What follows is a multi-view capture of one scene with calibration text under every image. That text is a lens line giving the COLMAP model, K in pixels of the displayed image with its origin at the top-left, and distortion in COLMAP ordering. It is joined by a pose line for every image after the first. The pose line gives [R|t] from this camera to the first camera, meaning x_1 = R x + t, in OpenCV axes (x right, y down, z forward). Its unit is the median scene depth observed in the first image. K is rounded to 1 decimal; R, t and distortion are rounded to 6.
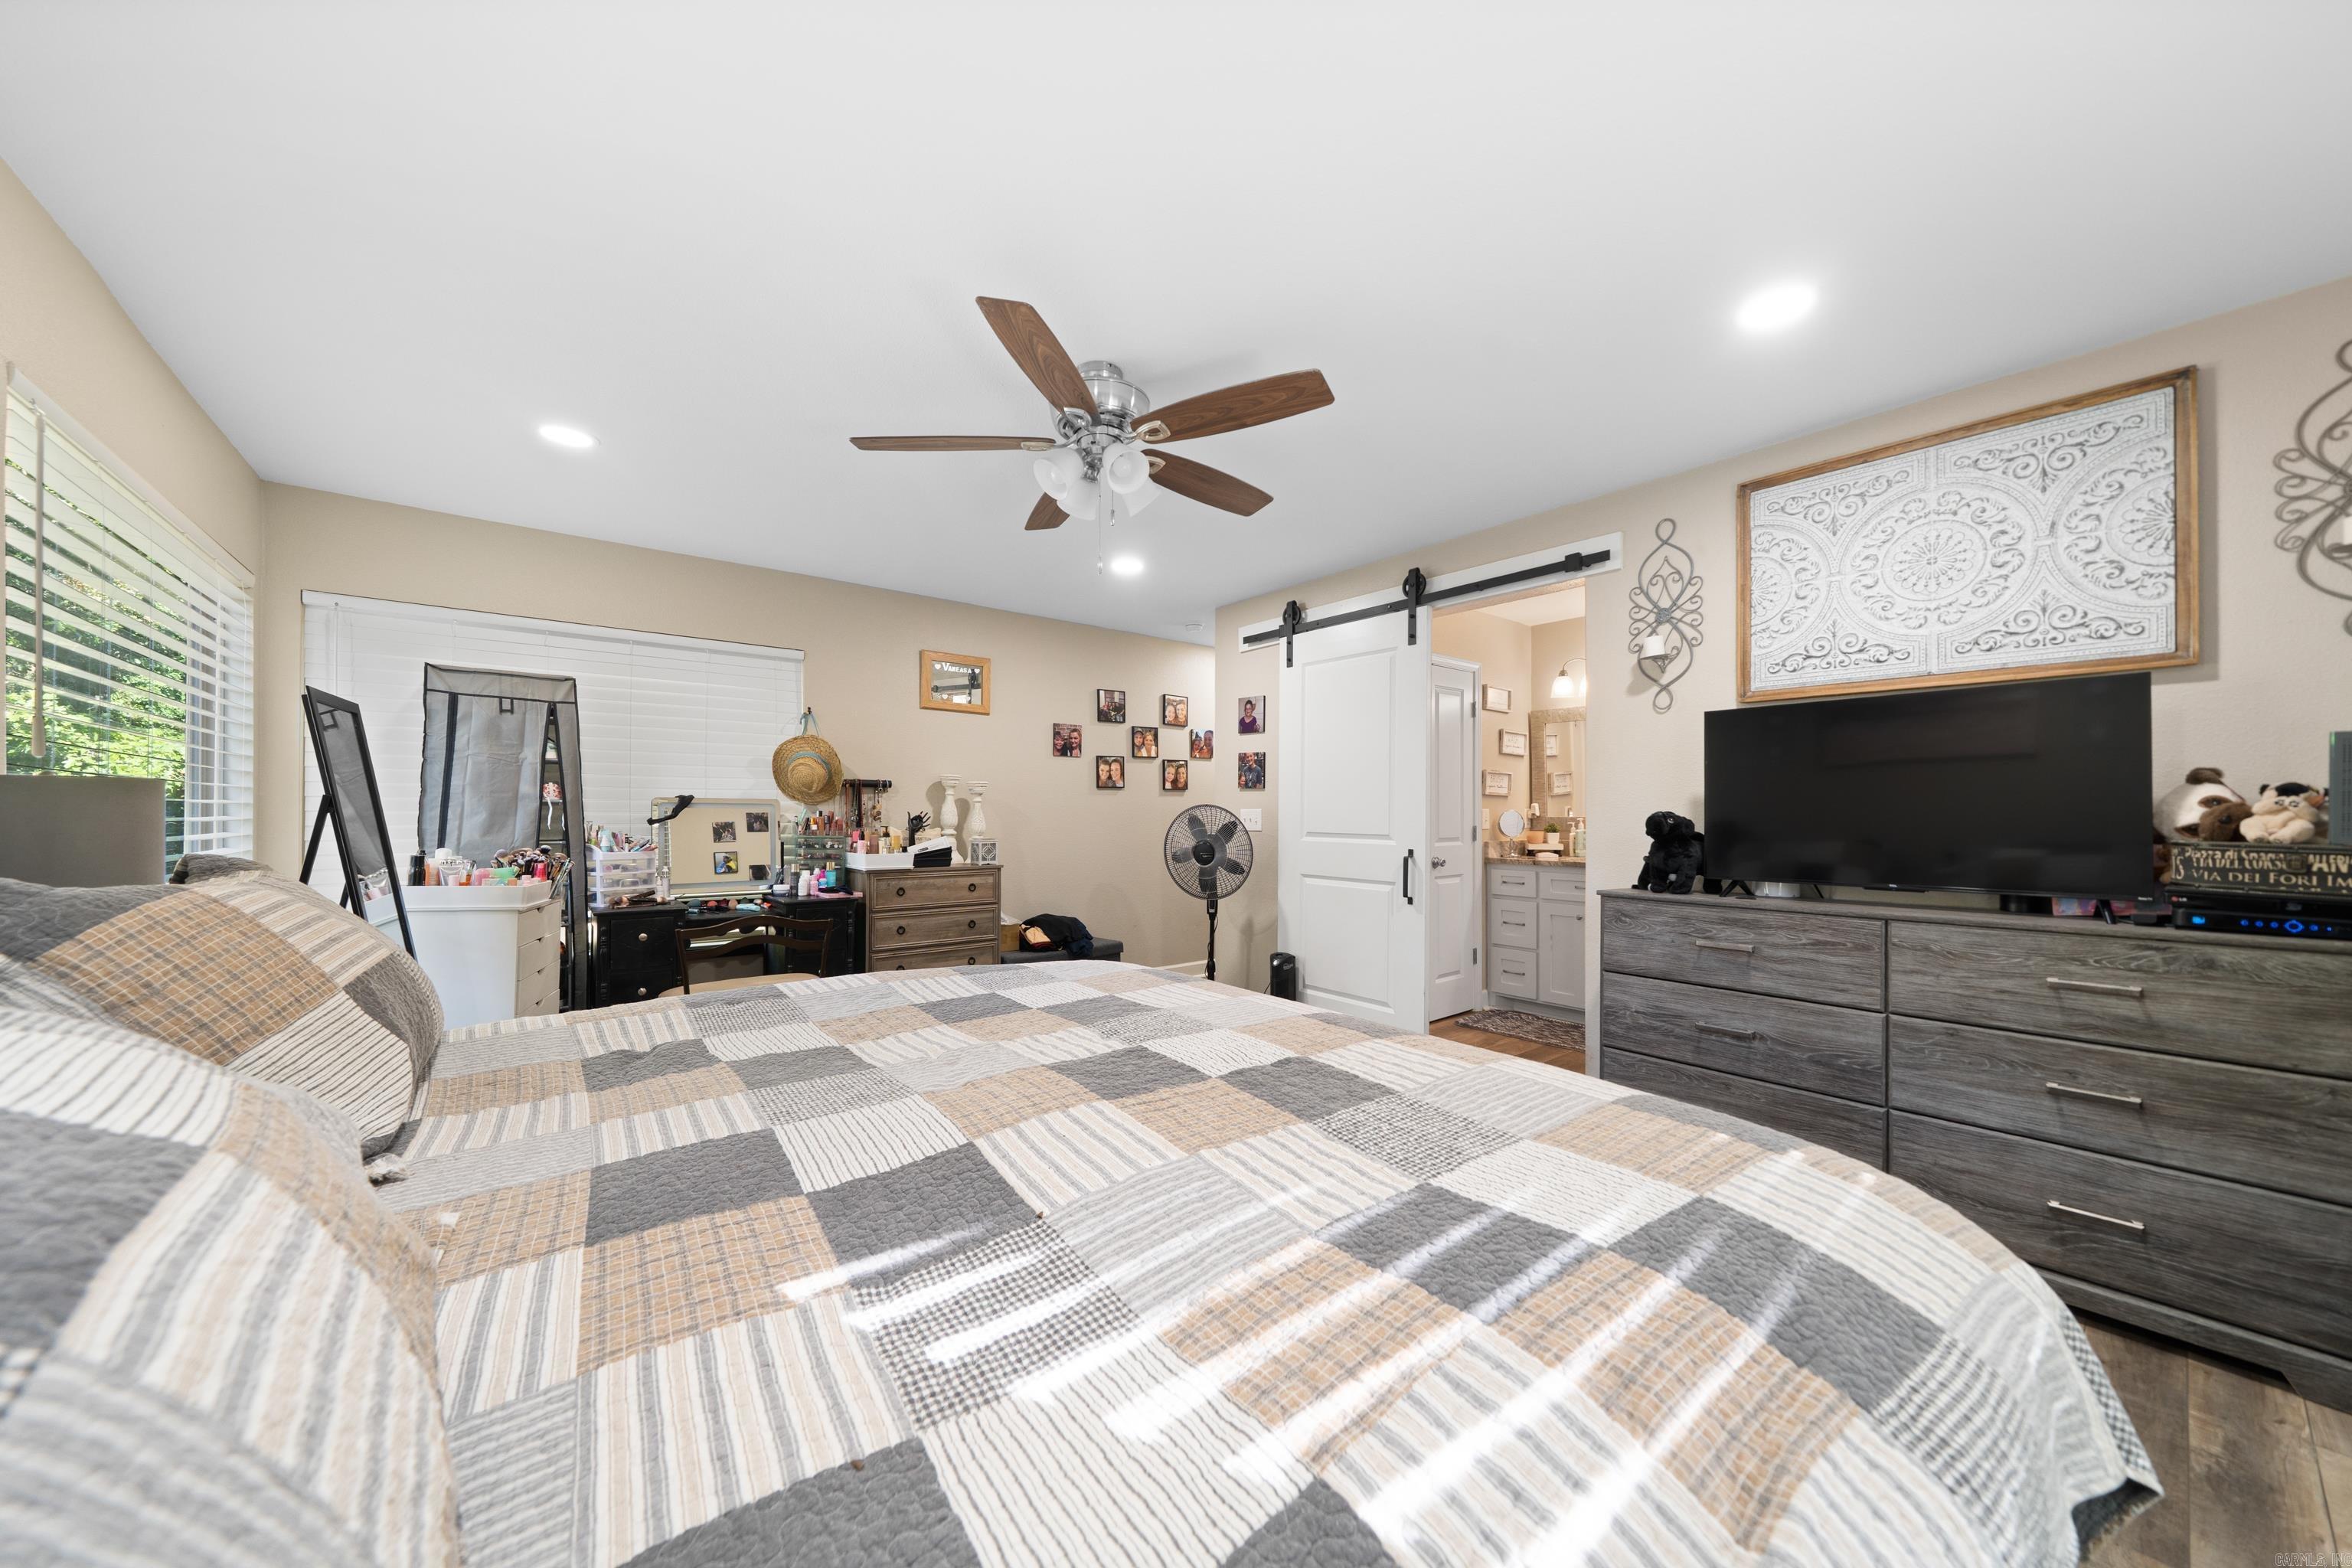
lens RADIAL K [[807.8, 0, 1172.4], [0, 807.8, 793.5], [0, 0, 1]] dist [-0.000629, -0.000065]
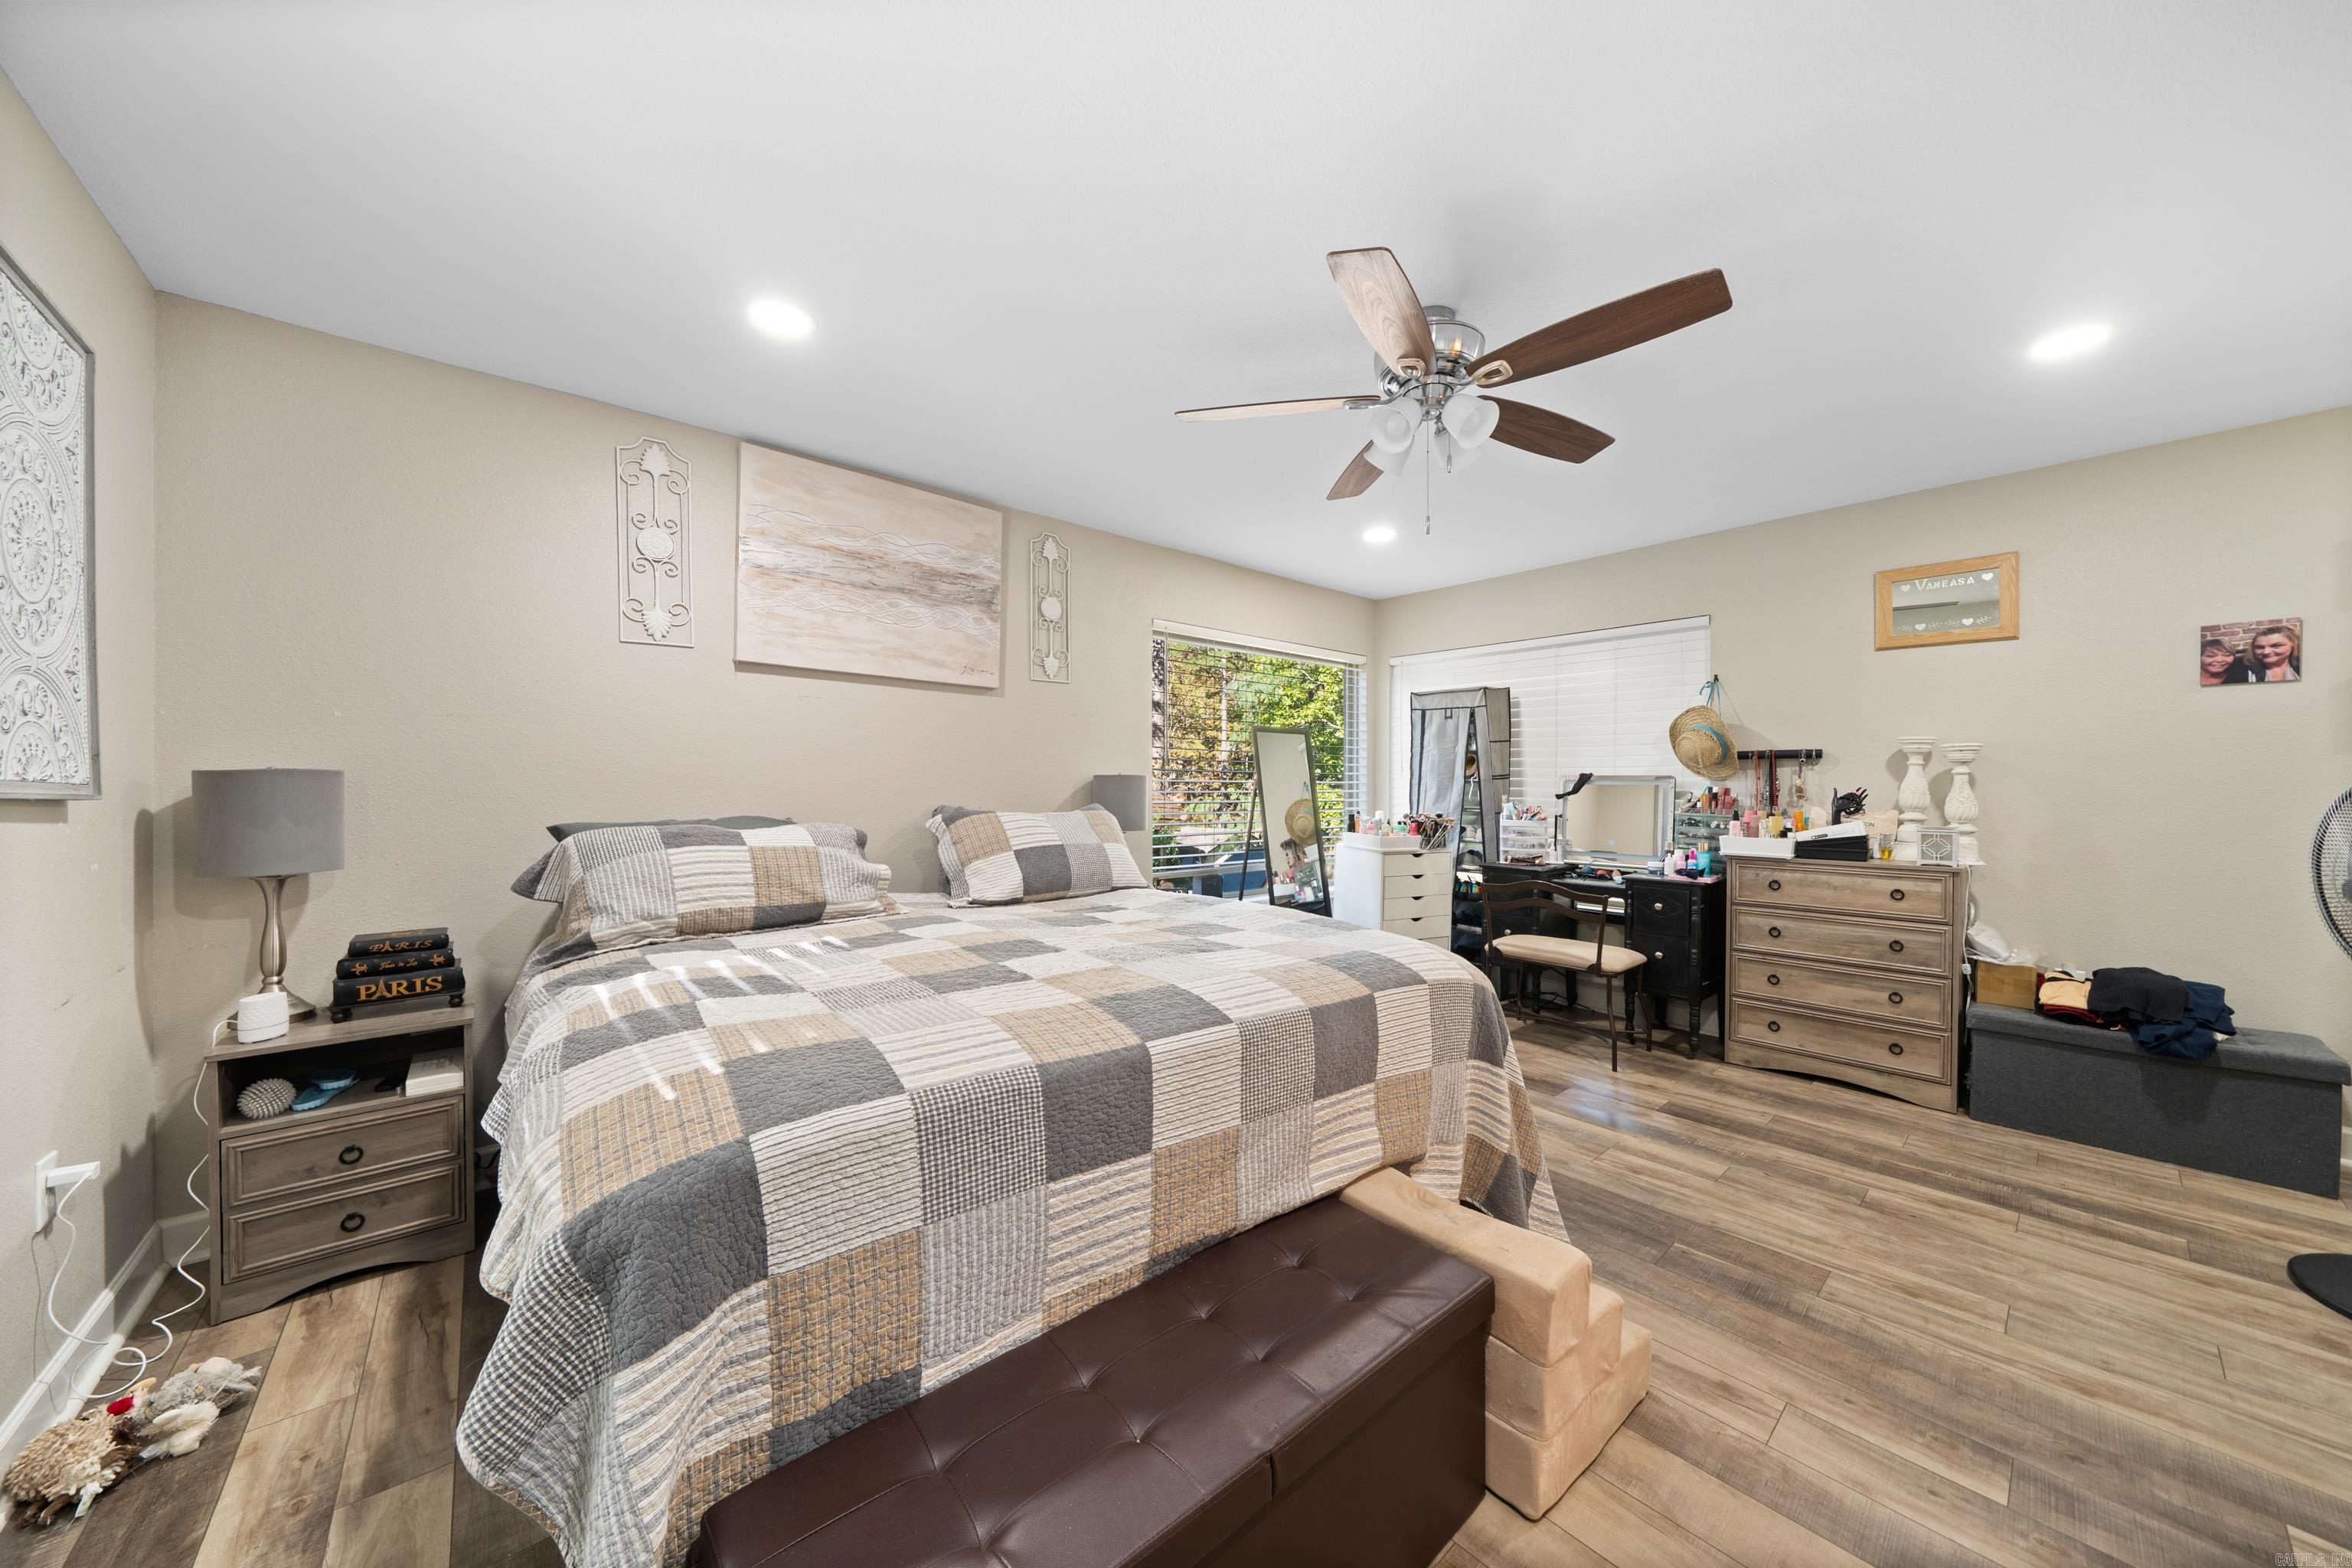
lens RADIAL K [[807.8, 0, 1172.4], [0, 807.8, 793.5], [0, 0, 1]] dist [-0.000629, -0.000065]
pose [[0.036480, 0.004101, -0.999326, 0.462992], [0.017236, 0.999840, 0.004732, 0.013796], [0.999186, -0.017397, 0.036404, 0.359731]]
